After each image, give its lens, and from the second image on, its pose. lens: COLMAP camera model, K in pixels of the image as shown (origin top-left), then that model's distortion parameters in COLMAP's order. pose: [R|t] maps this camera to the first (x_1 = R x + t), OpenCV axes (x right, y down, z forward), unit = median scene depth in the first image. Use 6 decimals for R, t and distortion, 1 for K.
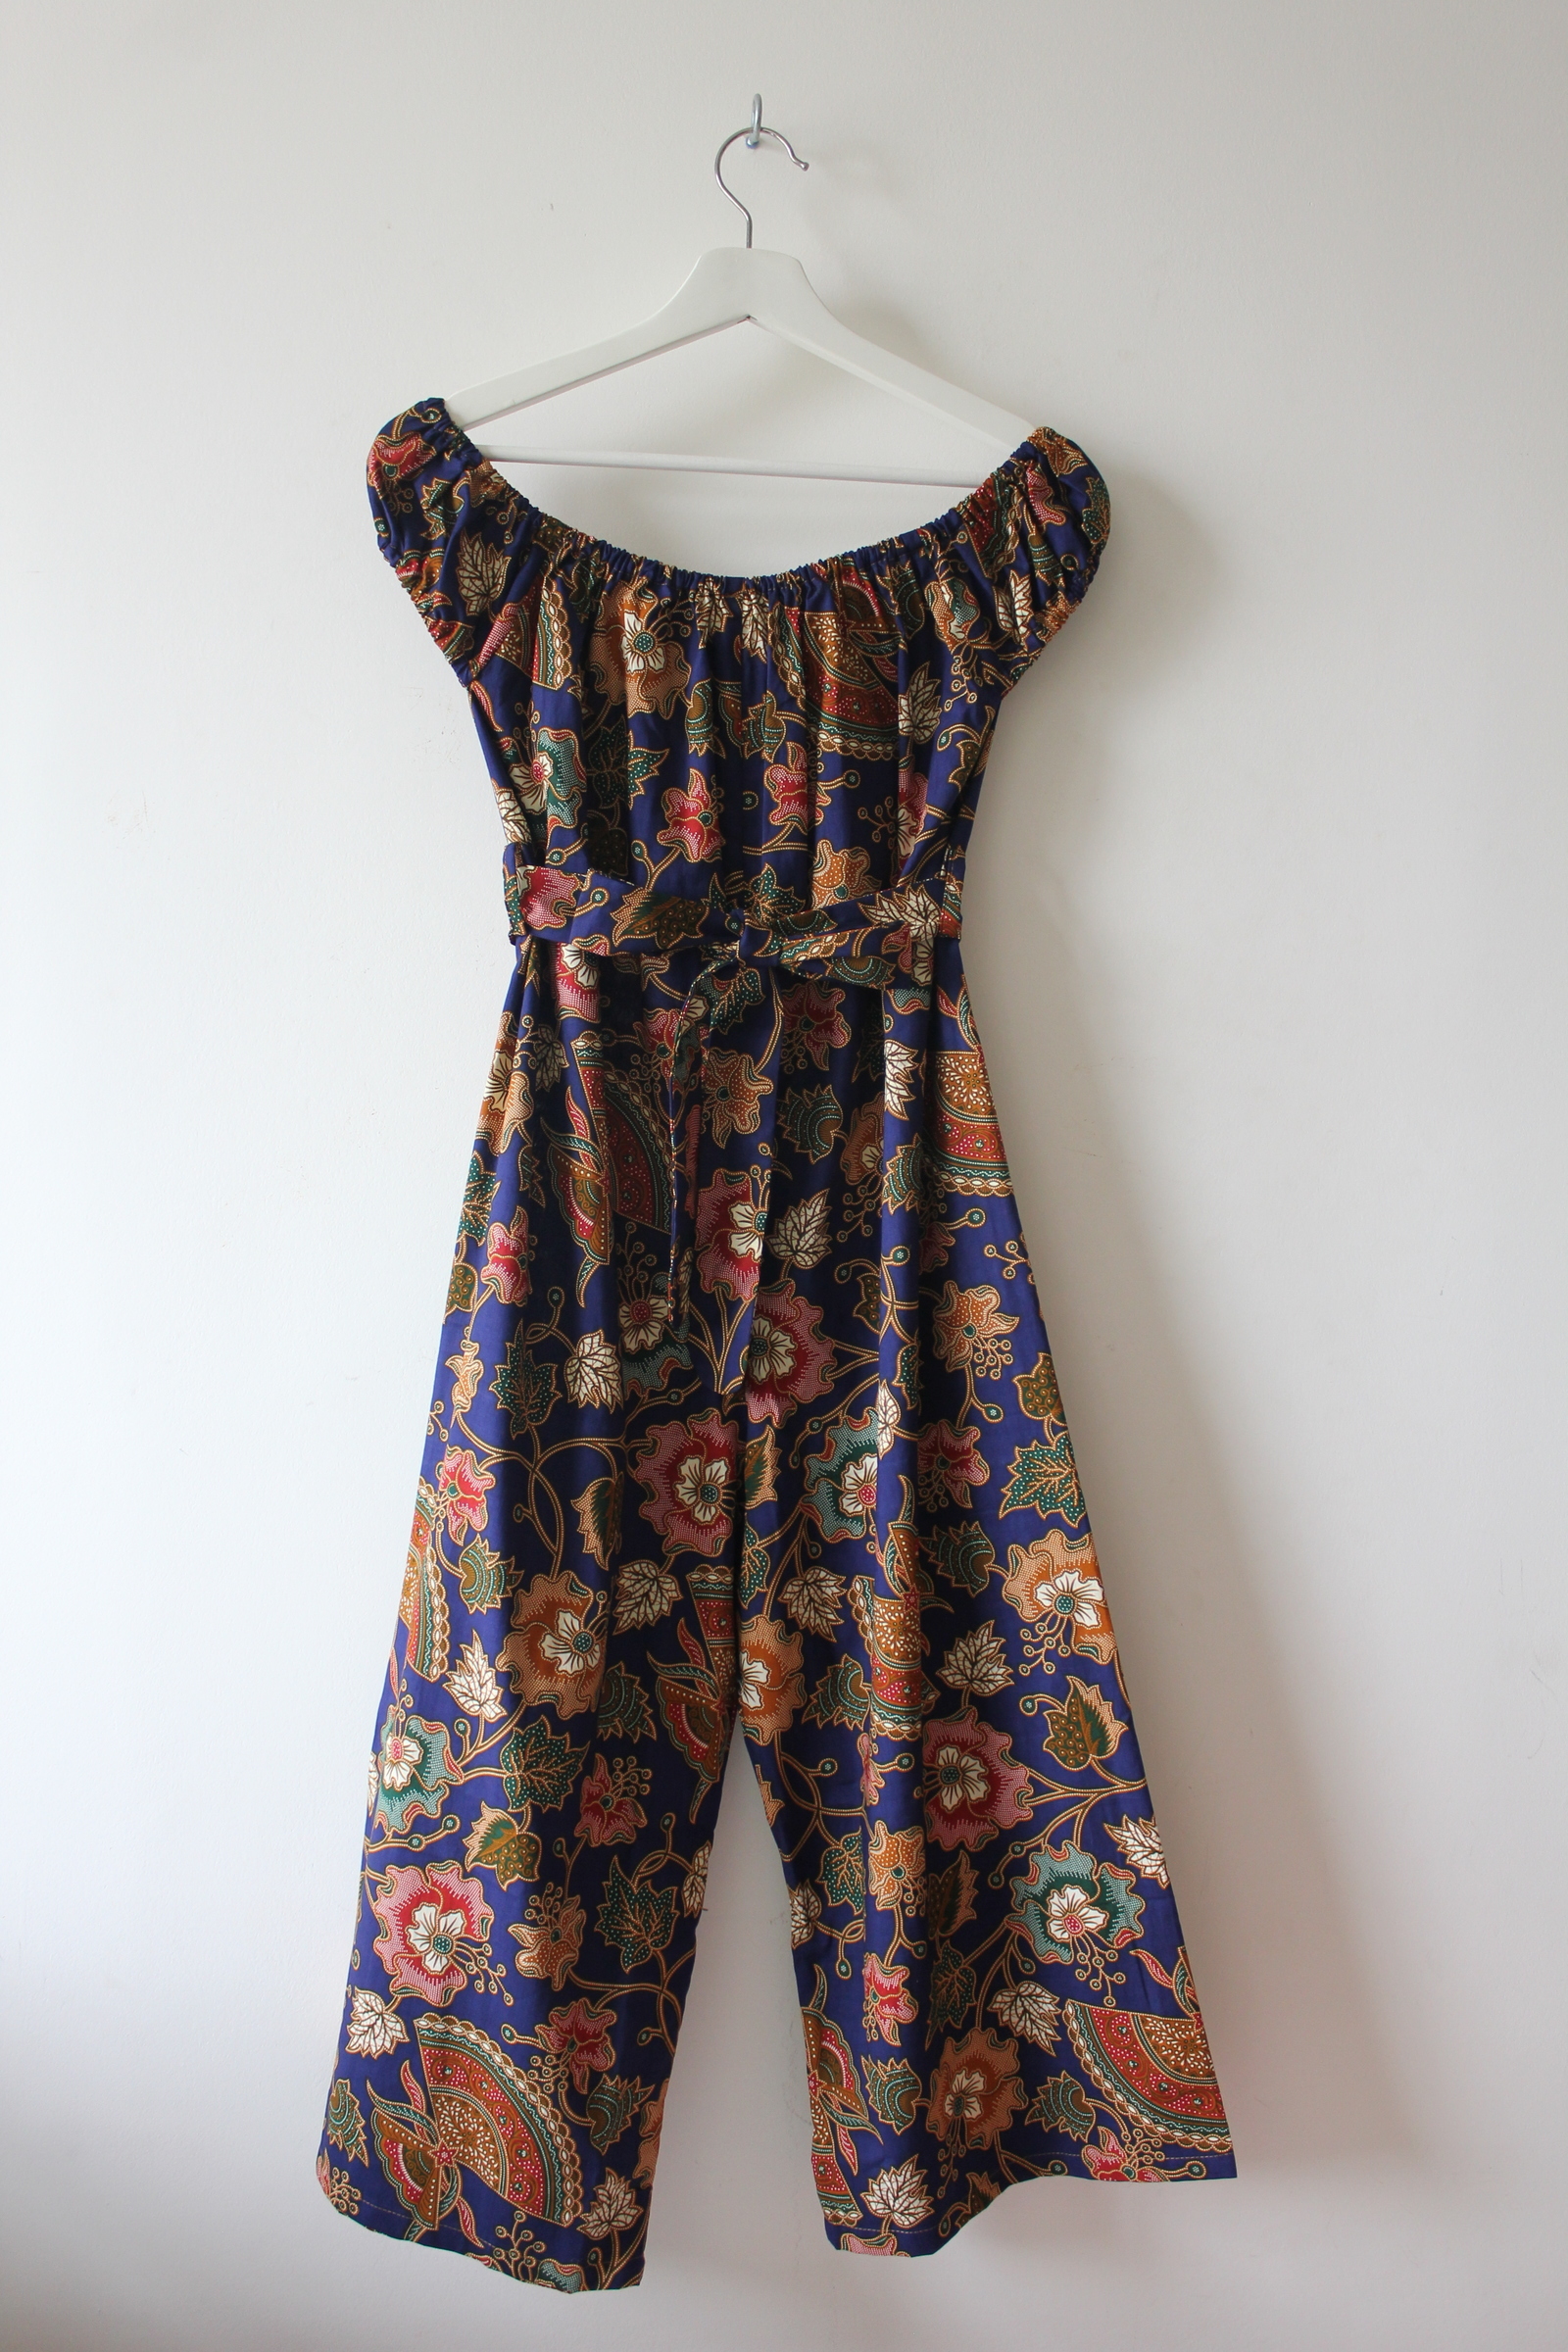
lens RADIAL K [[2468.0, 0, 786.7], [0, 2468.0, 1134.3], [0, 0, 1]] dist [-0.005218, 0.000000]
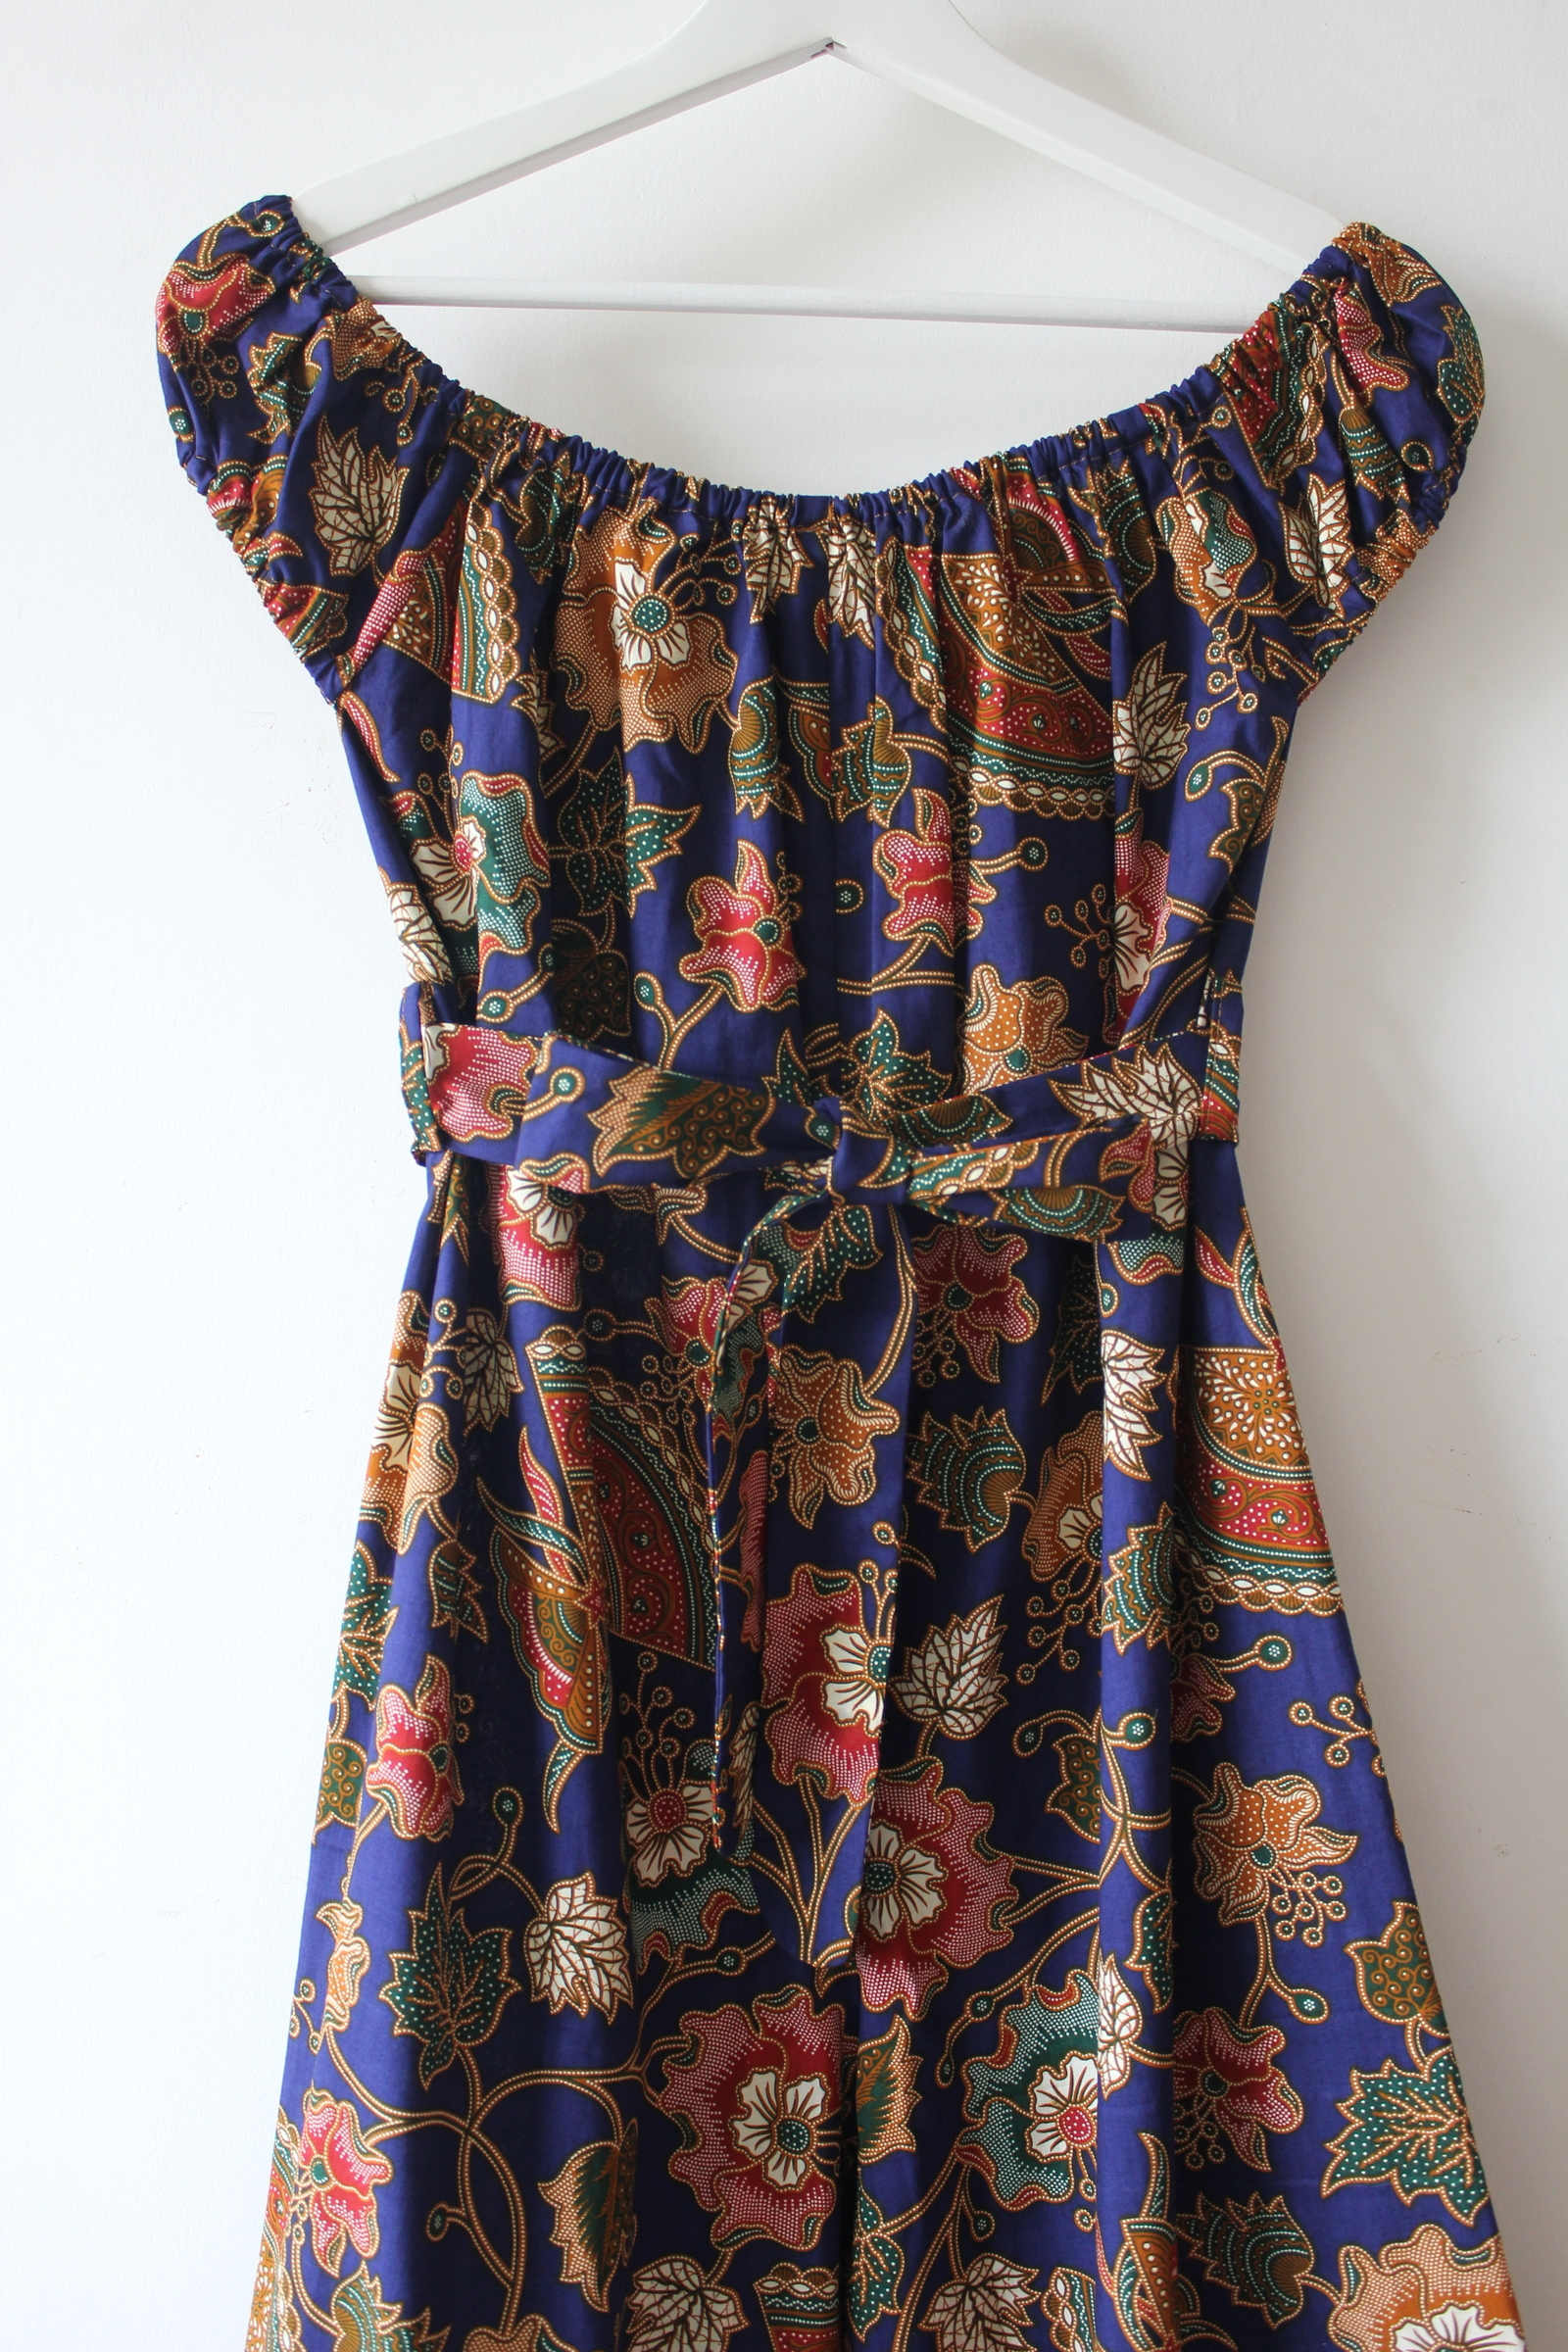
lens RADIAL K [[2246.7, 0, 775.4], [0, 2246.7, 1126.4], [0, 0, 1]] dist [-0.044617, 0.000000]
pose [[0.998513, -0.015585, -0.052235, -0.005674], [0.014313, 0.999594, -0.024645, -0.071822], [0.052598, 0.023860, 0.998331, 0.500446]]
